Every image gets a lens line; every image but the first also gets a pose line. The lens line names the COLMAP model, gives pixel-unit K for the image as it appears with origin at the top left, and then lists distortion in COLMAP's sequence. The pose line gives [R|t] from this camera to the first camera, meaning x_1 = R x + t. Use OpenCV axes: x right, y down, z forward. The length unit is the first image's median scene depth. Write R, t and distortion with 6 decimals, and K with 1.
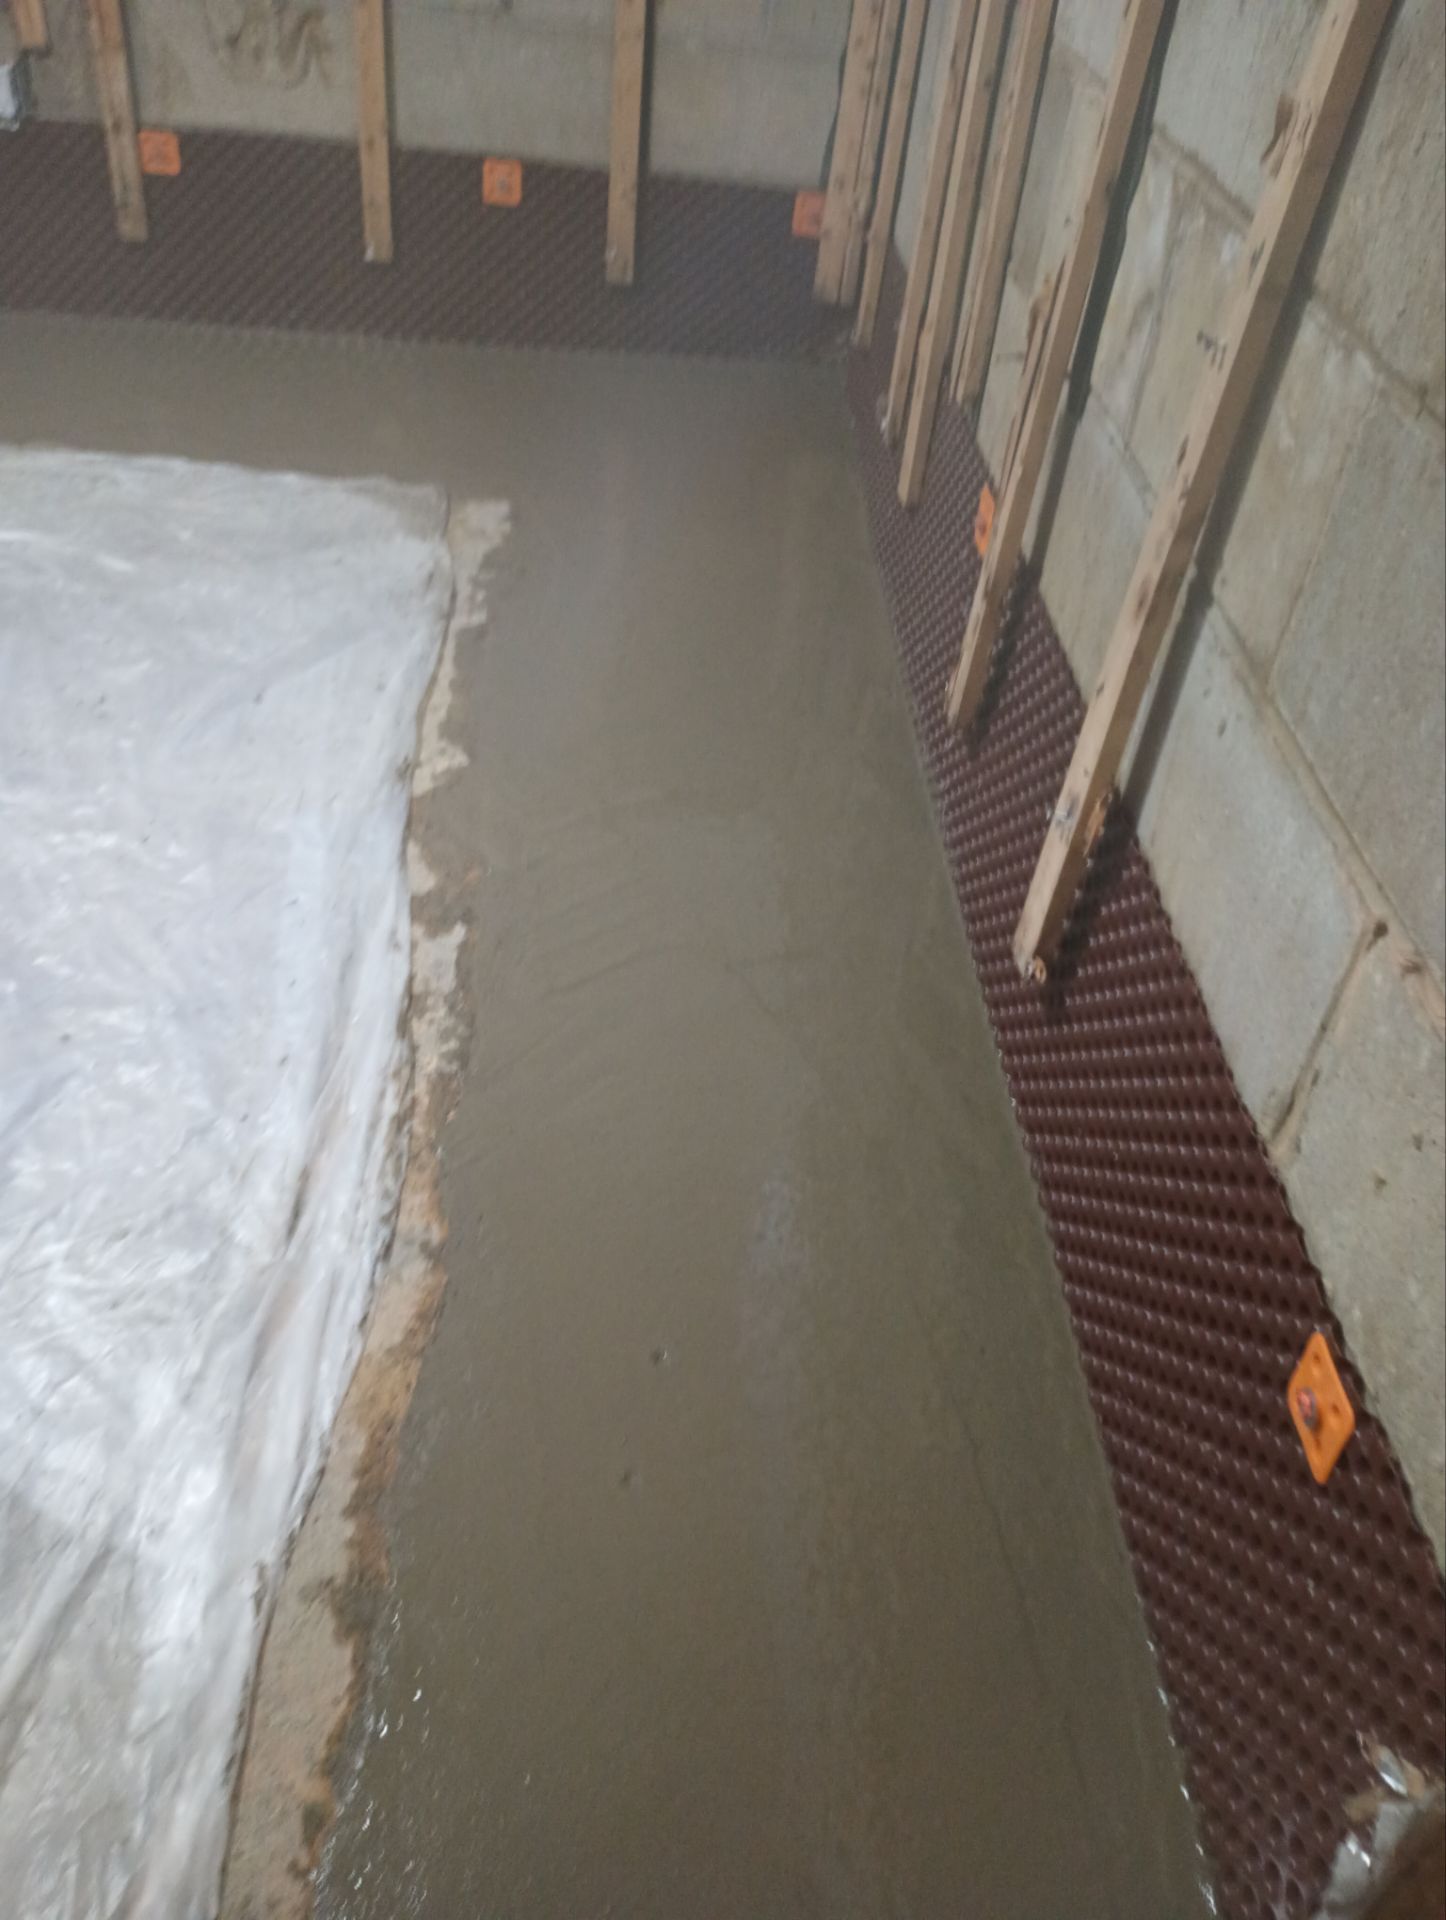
lens RADIAL K [[1591.0, 0, 732.5], [0, 1591.0, 965.6], [0, 0, 1]] dist [0.066984, -0.078134]
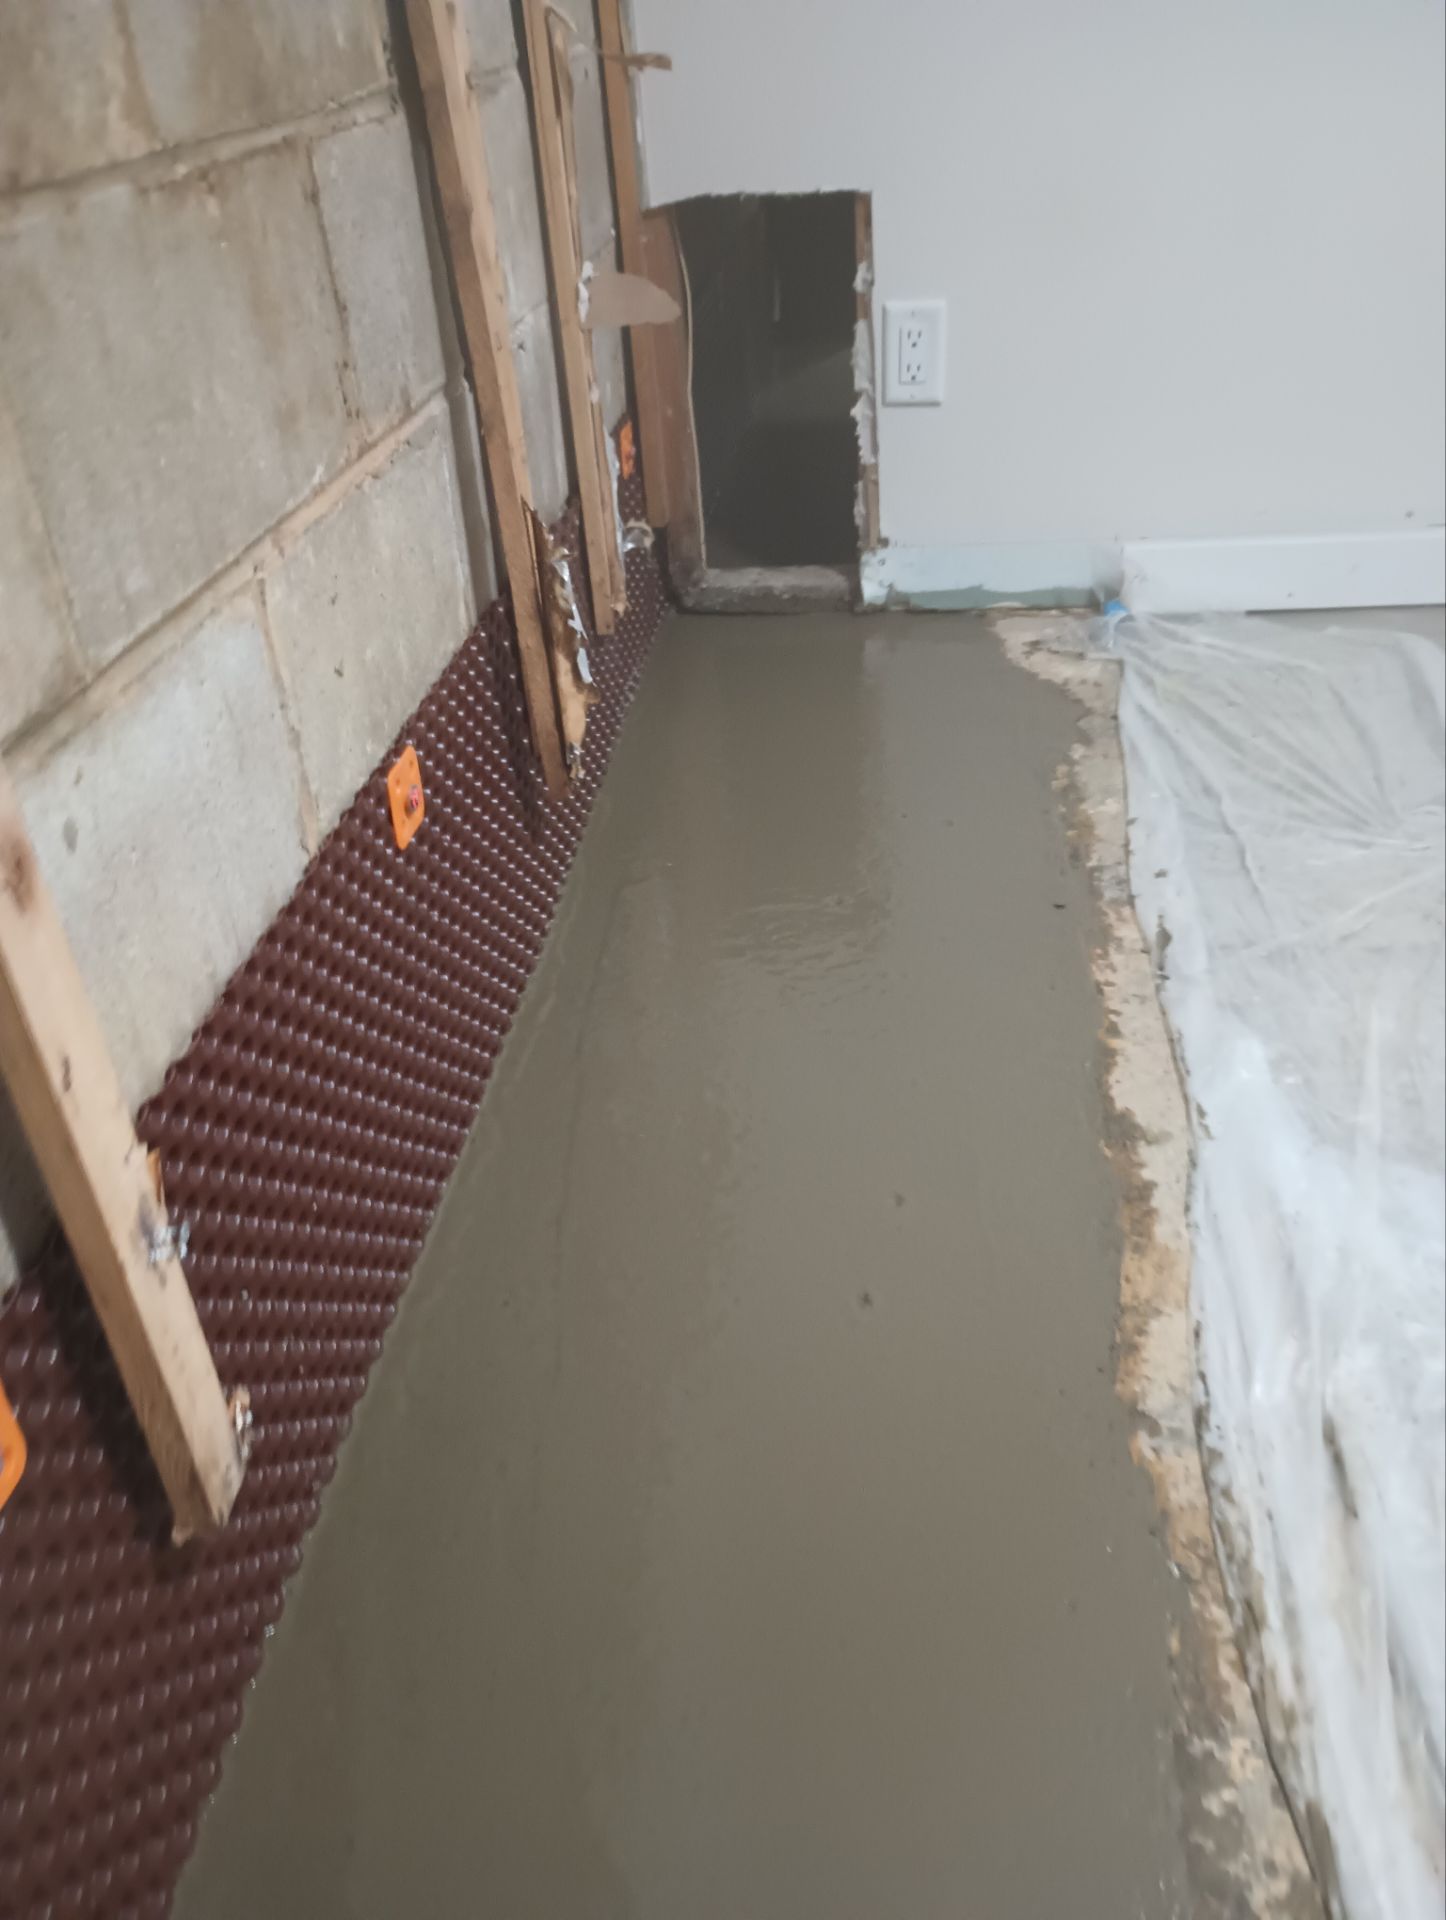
lens RADIAL K [[1591.0, 0, 732.5], [0, 1591.0, 965.6], [0, 0, 1]] dist [0.066984, -0.078134]
pose [[-0.990167, -0.072899, 0.119391, -0.063641], [0.093184, 0.292816, 0.951617, -0.668238], [-0.104332, 0.953386, -0.283144, 1.027815]]
